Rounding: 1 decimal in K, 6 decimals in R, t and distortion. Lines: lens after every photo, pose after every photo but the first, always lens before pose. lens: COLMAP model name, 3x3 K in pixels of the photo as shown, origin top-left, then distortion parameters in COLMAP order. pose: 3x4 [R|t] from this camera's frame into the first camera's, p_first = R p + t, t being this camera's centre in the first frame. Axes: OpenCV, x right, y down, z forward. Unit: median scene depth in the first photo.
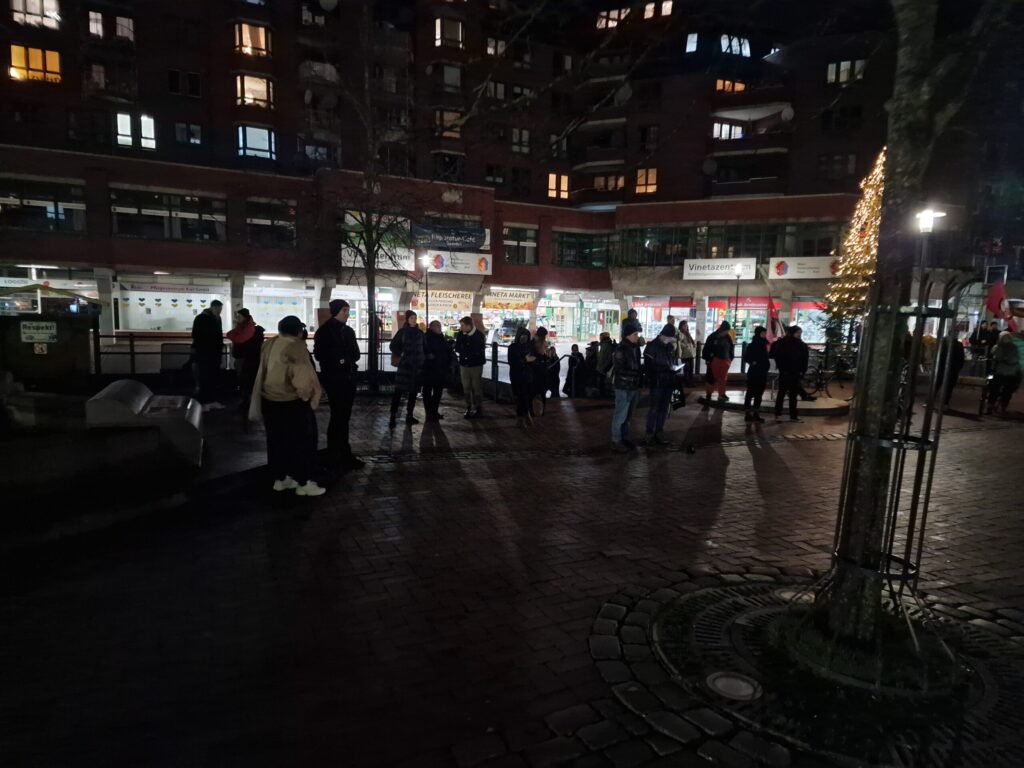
lens RADIAL K [[685.9, 0, 510.6], [0, 685.9, 401.9], [0, 0, 1]] dist [0.094926, -0.079297]
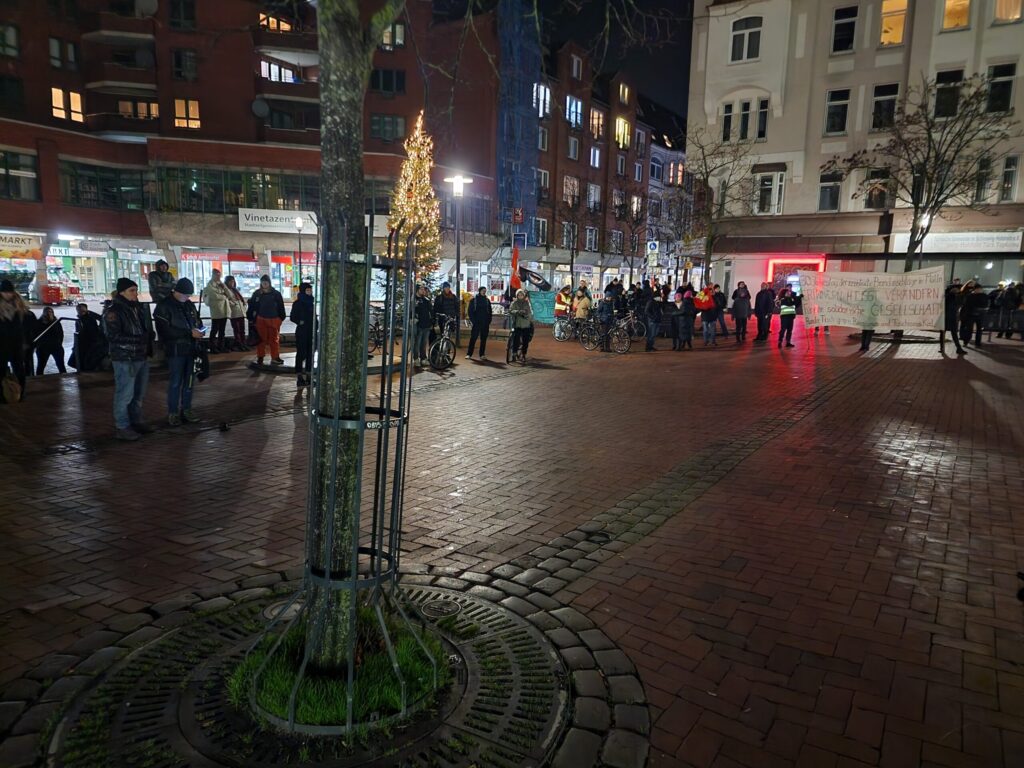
lens RADIAL K [[685.9, 0, 510.6], [0, 685.9, 401.9], [0, 0, 1]] dist [0.094926, -0.079297]
pose [[0.839883, -0.093524, 0.534650, 0.030969], [0.061321, 0.995086, 0.077736, -0.001982], [-0.539293, -0.032504, 0.841491, 0.025847]]
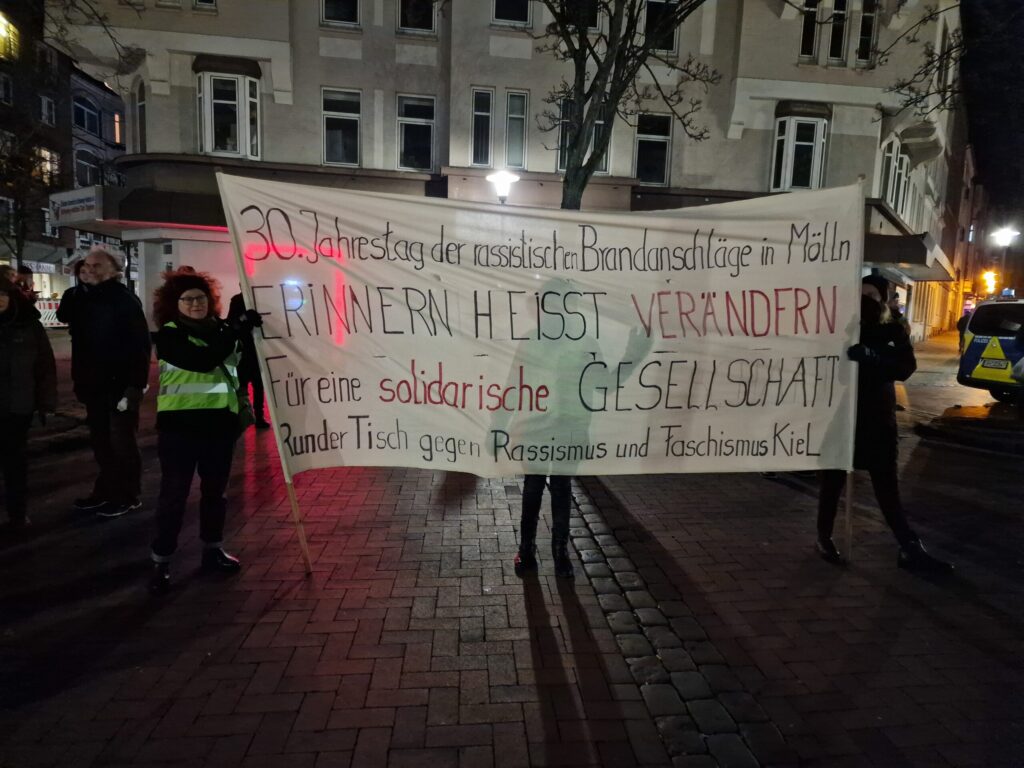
lens RADIAL K [[678.6, 0, 512.8], [0, 678.6, 403.2], [0, 0, 1]] dist [0.000903, -0.072588]
pose [[0.337043, -0.129038, 0.932604, 0.126990], [0.088865, 0.990501, 0.104933, -0.006772], [-0.937286, 0.047509, 0.345308, 0.088776]]
